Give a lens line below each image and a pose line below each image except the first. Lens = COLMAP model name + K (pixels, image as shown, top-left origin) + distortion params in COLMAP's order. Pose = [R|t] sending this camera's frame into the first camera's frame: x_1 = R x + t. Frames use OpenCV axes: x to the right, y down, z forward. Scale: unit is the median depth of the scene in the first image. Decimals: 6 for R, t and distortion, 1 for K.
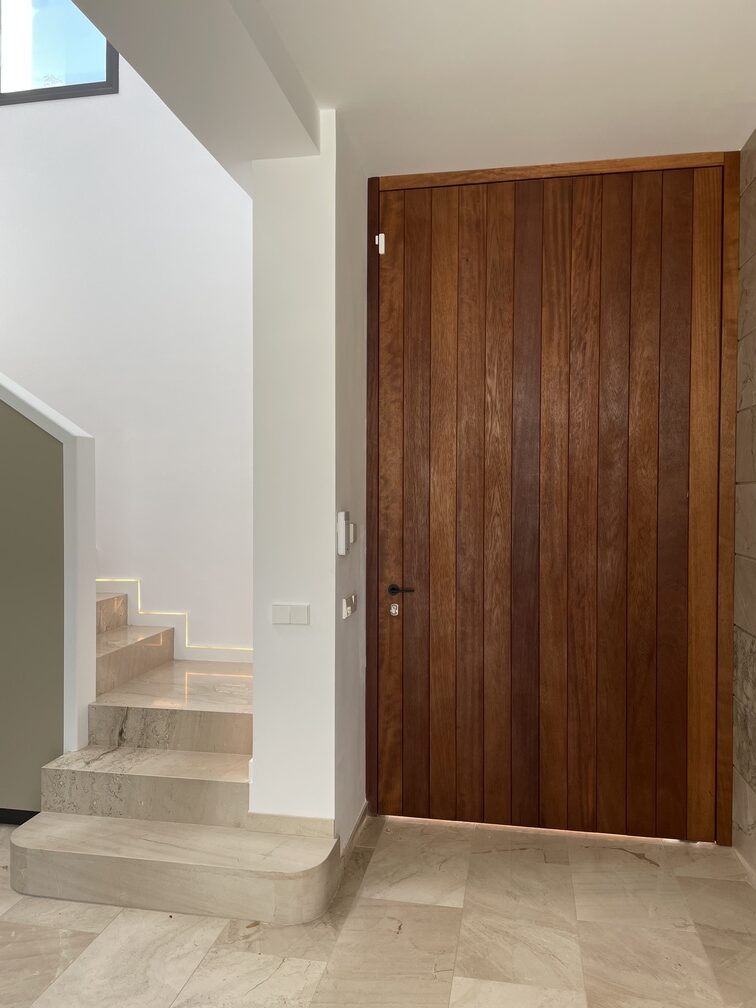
lens RADIAL K [[755.3, 0, 378.0], [0, 755.3, 504.0], [0, 0, 1]] dist [0.091485, -0.112729]
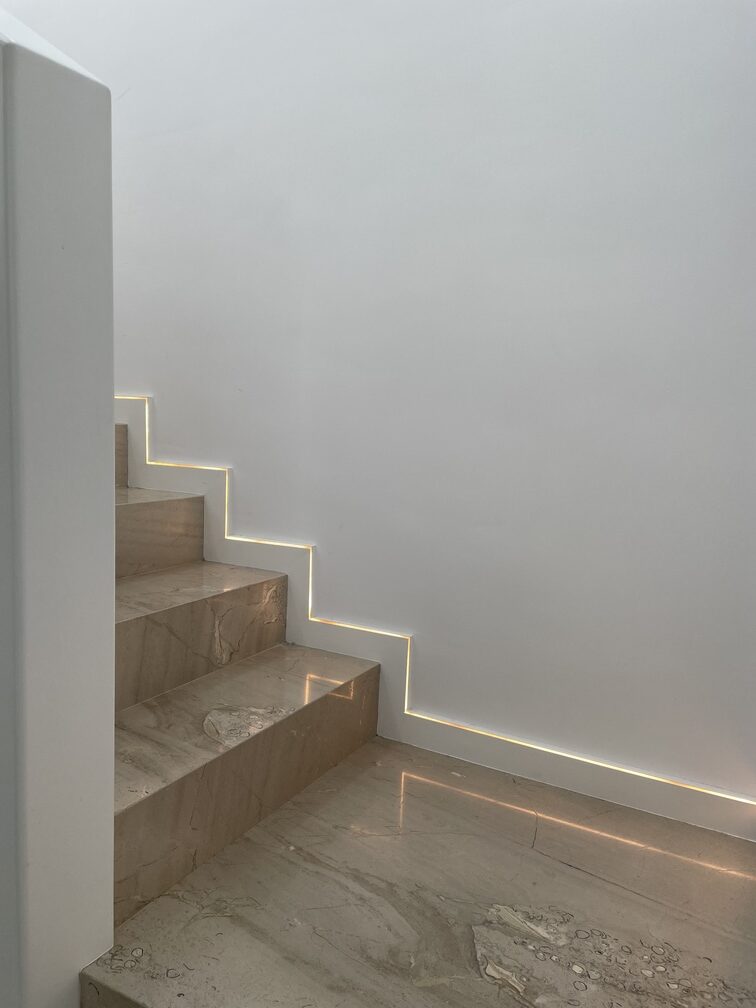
lens RADIAL K [[755.3, 0, 378.0], [0, 755.3, 504.0], [0, 0, 1]] dist [0.091485, -0.112729]
pose [[0.947070, 0.070647, -0.313158, -0.190897], [-0.040130, 0.993887, 0.102852, 0.037185], [0.318510, -0.084841, 0.944115, 0.815876]]
